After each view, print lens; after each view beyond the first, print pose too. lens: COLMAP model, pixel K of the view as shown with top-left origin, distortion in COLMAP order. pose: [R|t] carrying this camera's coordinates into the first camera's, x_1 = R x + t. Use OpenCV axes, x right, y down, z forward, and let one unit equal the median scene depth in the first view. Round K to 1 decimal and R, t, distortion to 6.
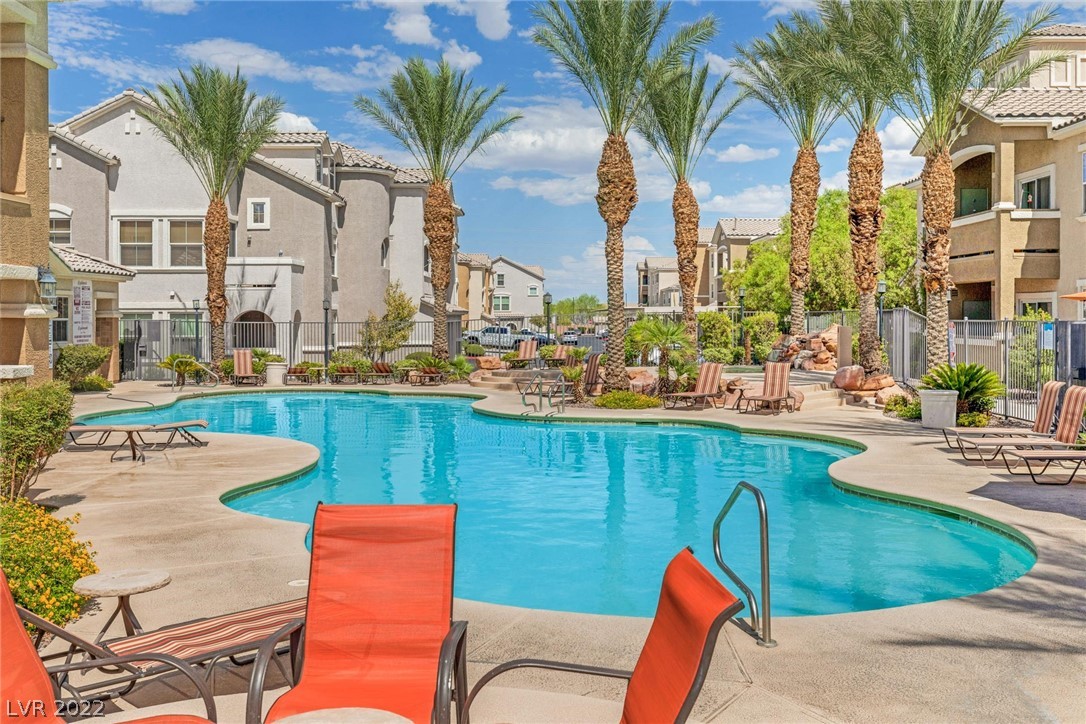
lens RADIAL K [[1082.0, 0, 542.9], [0, 1082.0, 331.6], [0, 0, 1]] dist [-0.007163, -0.012245]
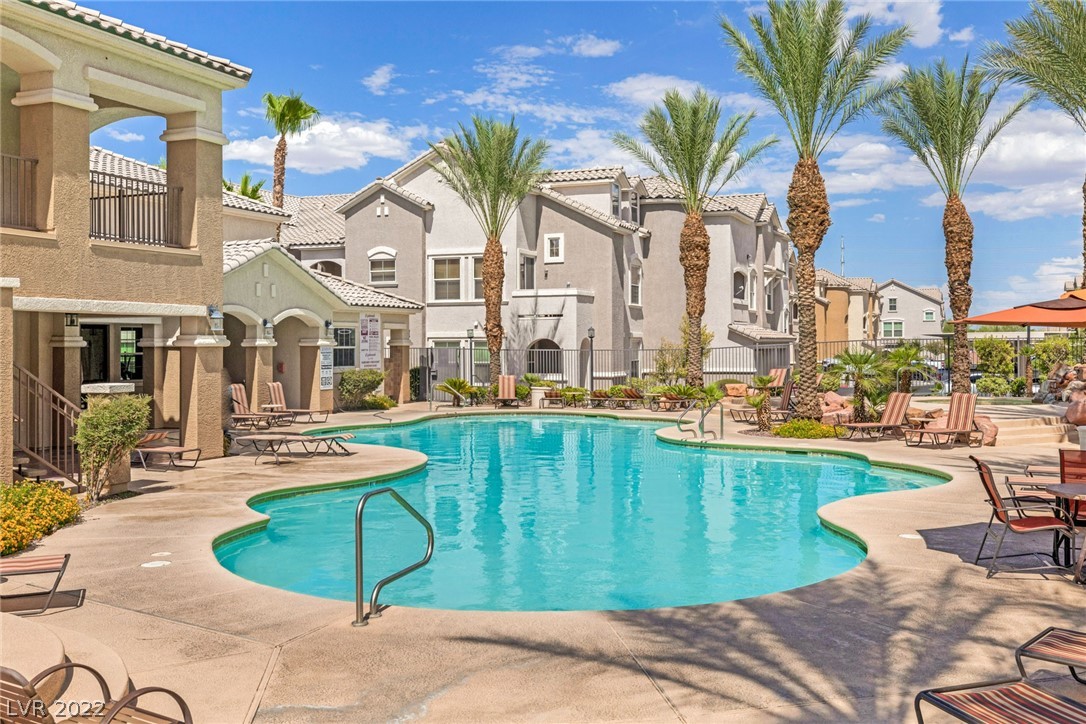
lens RADIAL K [[1100.4, 0, 543.0], [0, 1100.4, 362.0], [0, 0, 1]] dist [-0.010196, -0.013597]
pose [[0.916516, 0.004028, -0.399977, 0.169926], [-0.002901, 0.999990, 0.003422, -0.000147], [0.399987, -0.001976, 0.916519, -0.003130]]
